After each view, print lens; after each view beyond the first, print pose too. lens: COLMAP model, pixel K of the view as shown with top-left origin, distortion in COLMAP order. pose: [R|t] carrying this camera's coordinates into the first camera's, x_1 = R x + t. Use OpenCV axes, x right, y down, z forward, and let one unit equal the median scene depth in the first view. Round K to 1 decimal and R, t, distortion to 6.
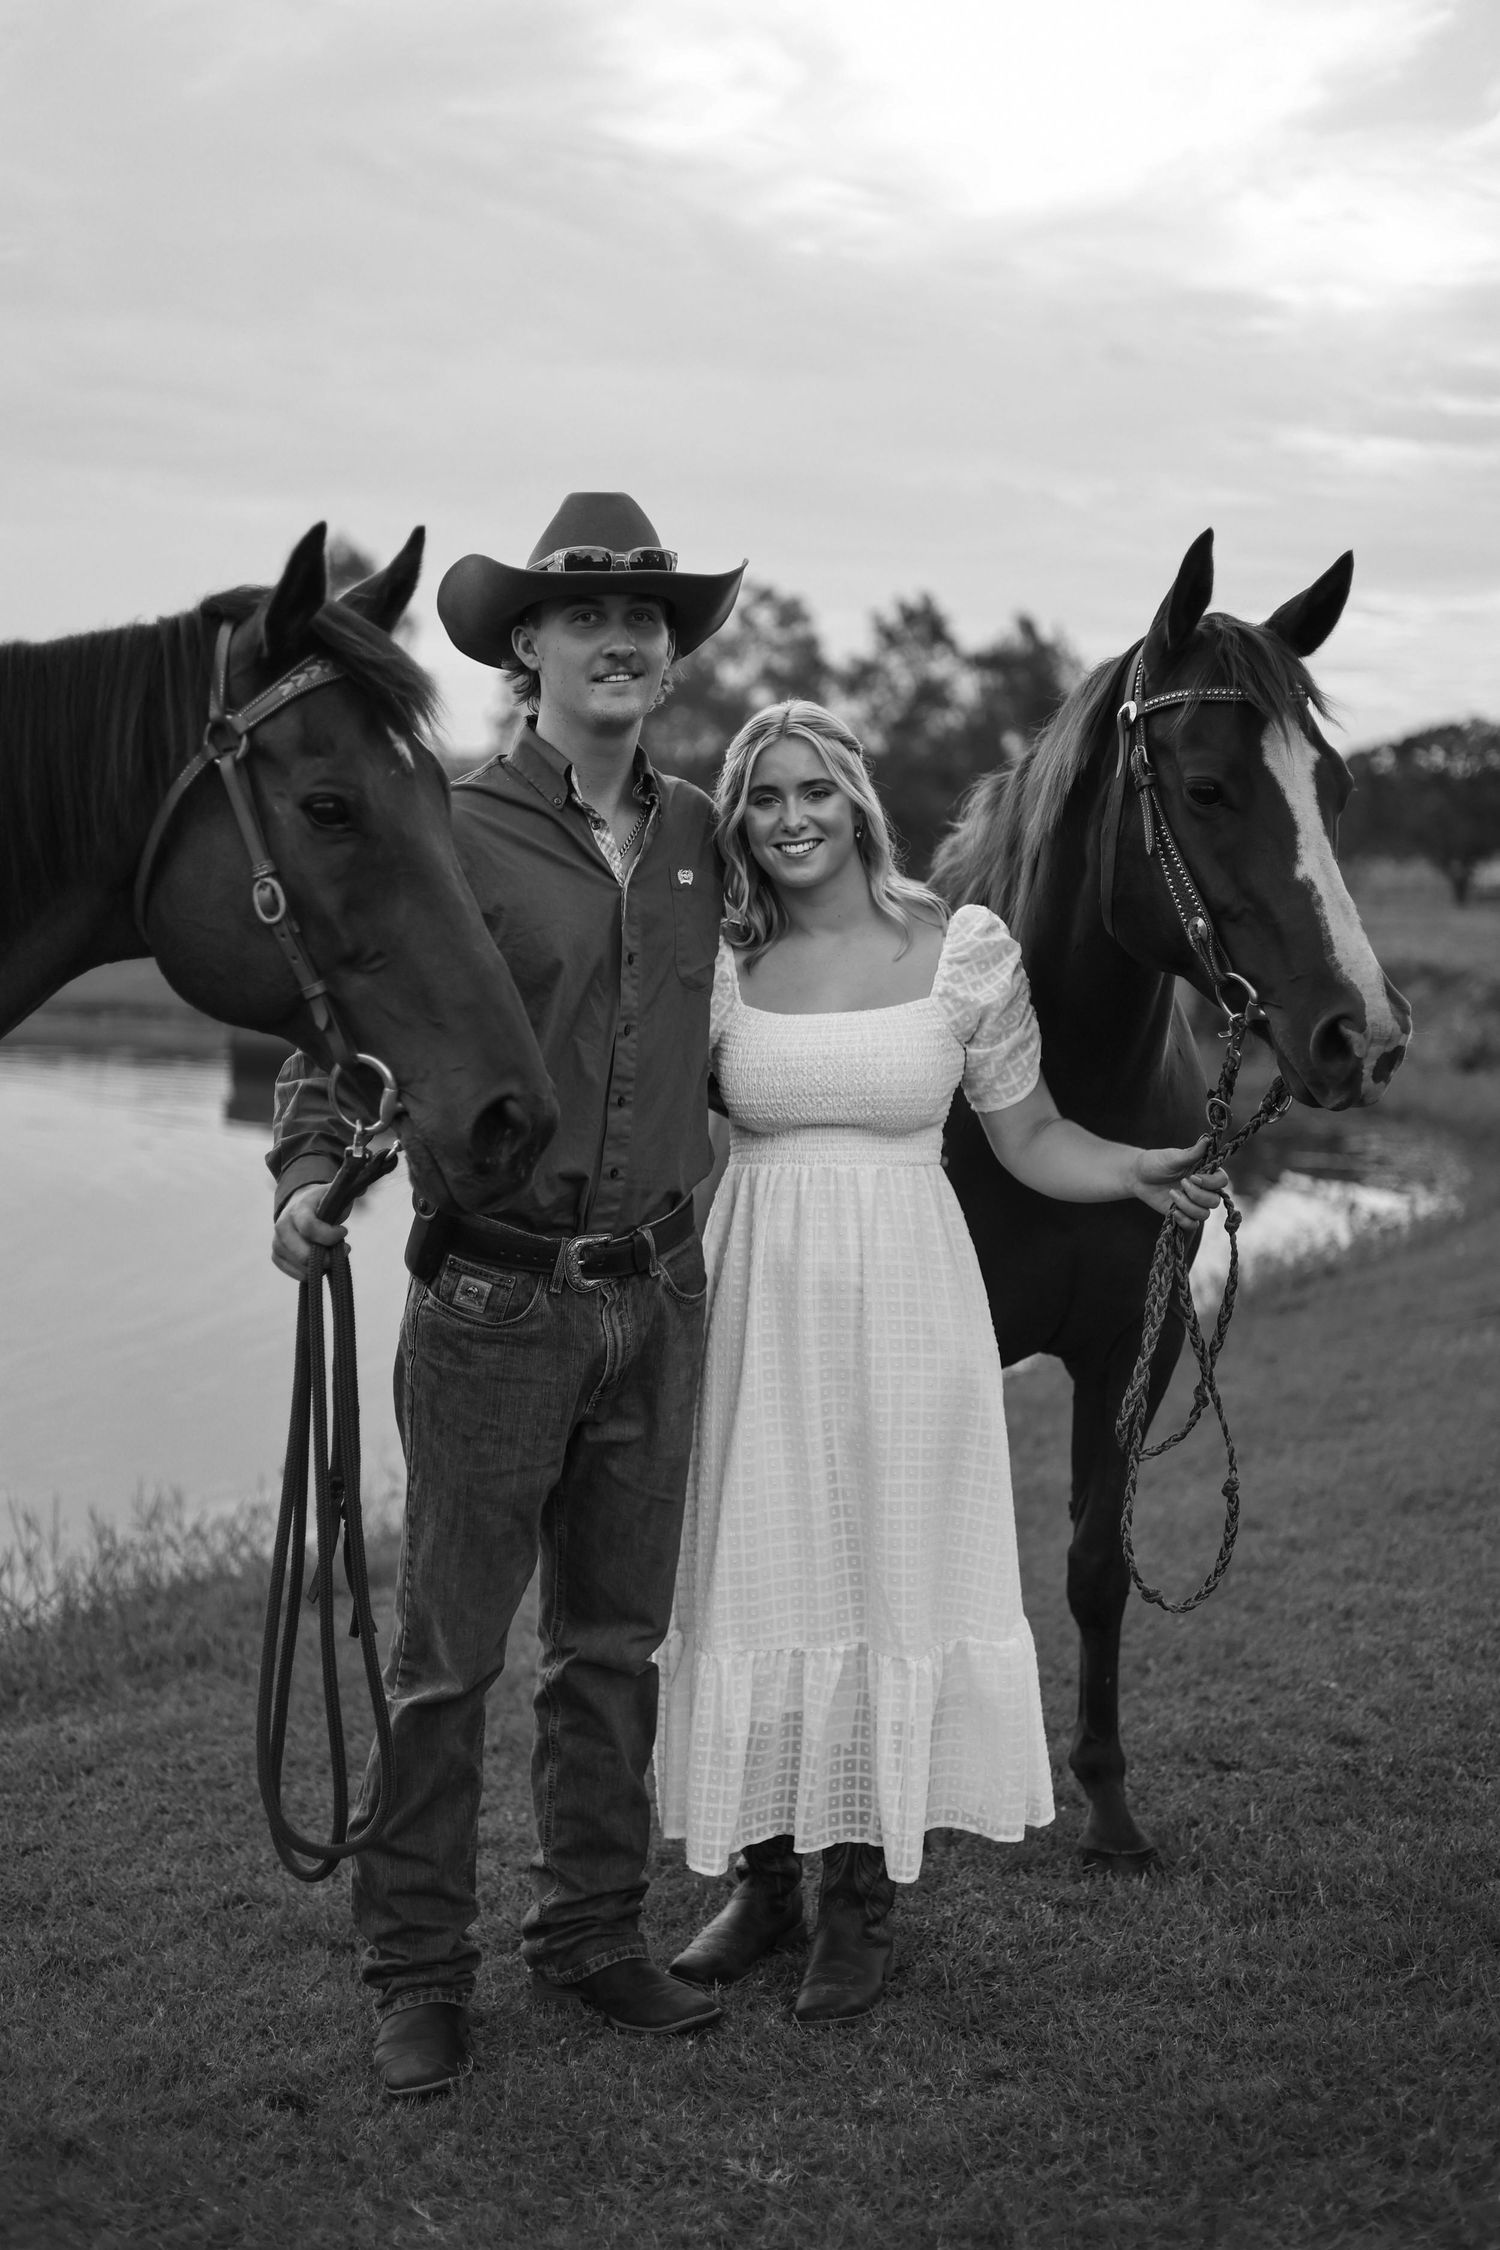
lens RADIAL K [[3341.1, 0, 728.3], [0, 3341.1, 1124.3], [0, 0, 1]] dist [0.003594, 0.000000]
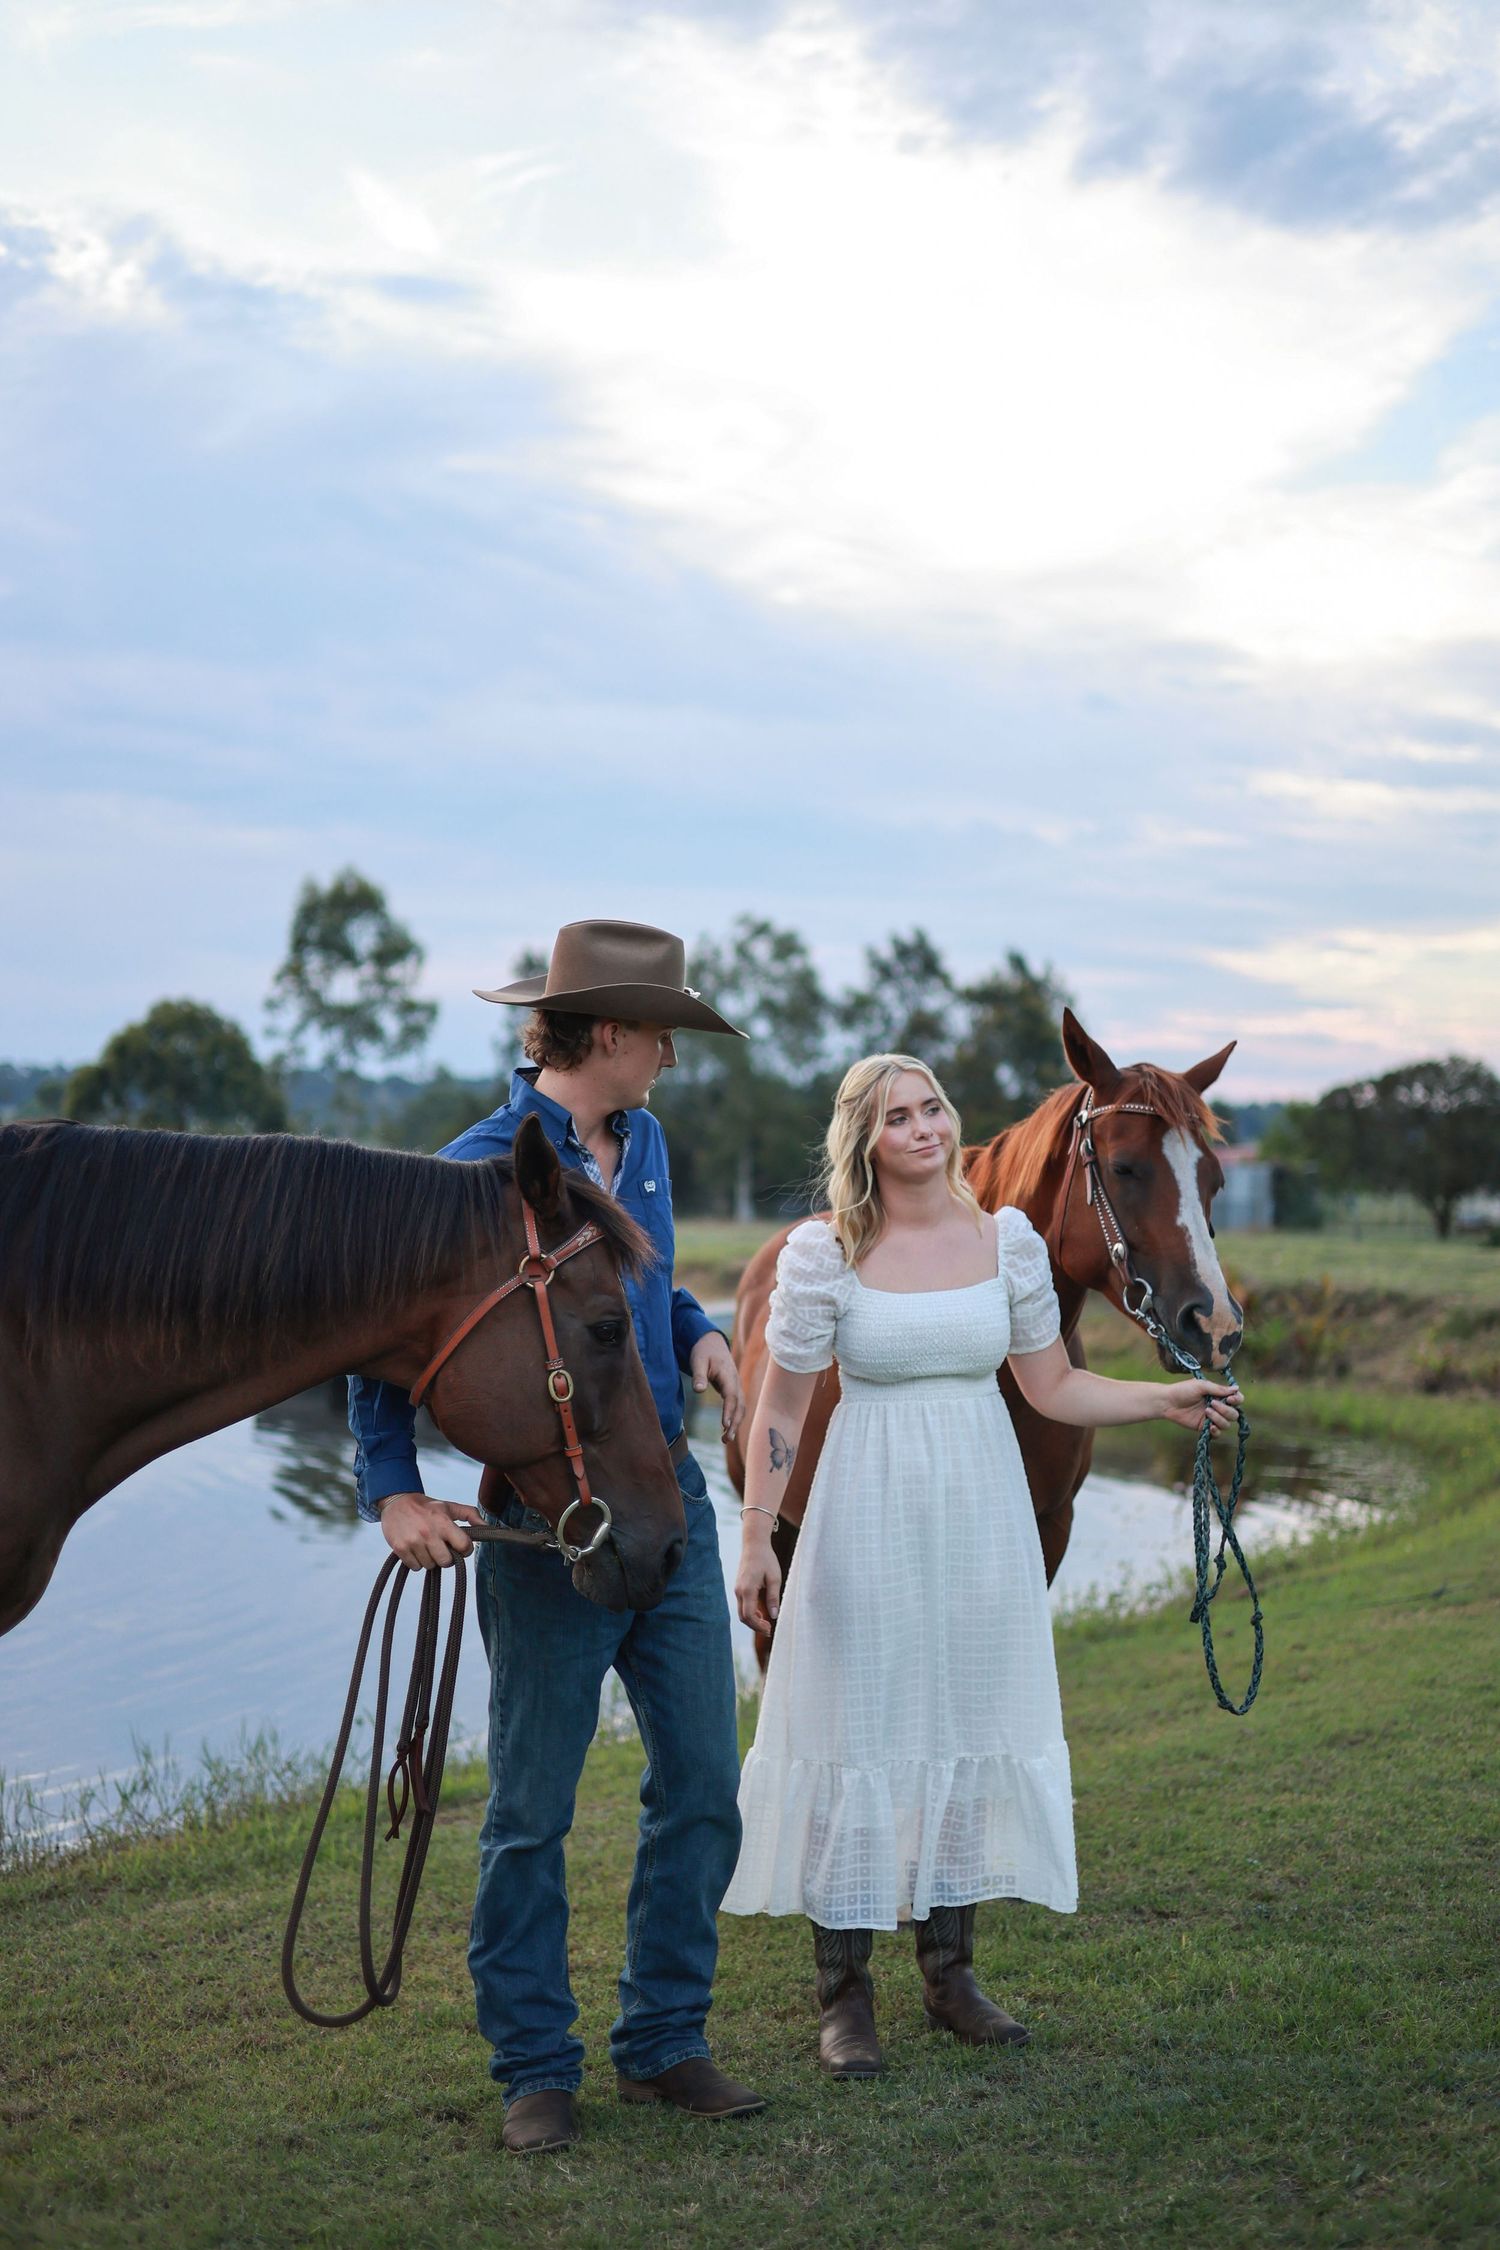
lens RADIAL K [[3341.1, 0, 737.1], [0, 3341.1, 1118.7], [0, 0, 1]] dist [0.003594, 0.000000]
pose [[0.999940, 0.009933, 0.004587, -0.015926], [-0.009430, 0.995049, -0.098933, 0.015573], [-0.005547, 0.098883, 0.995084, -0.212816]]
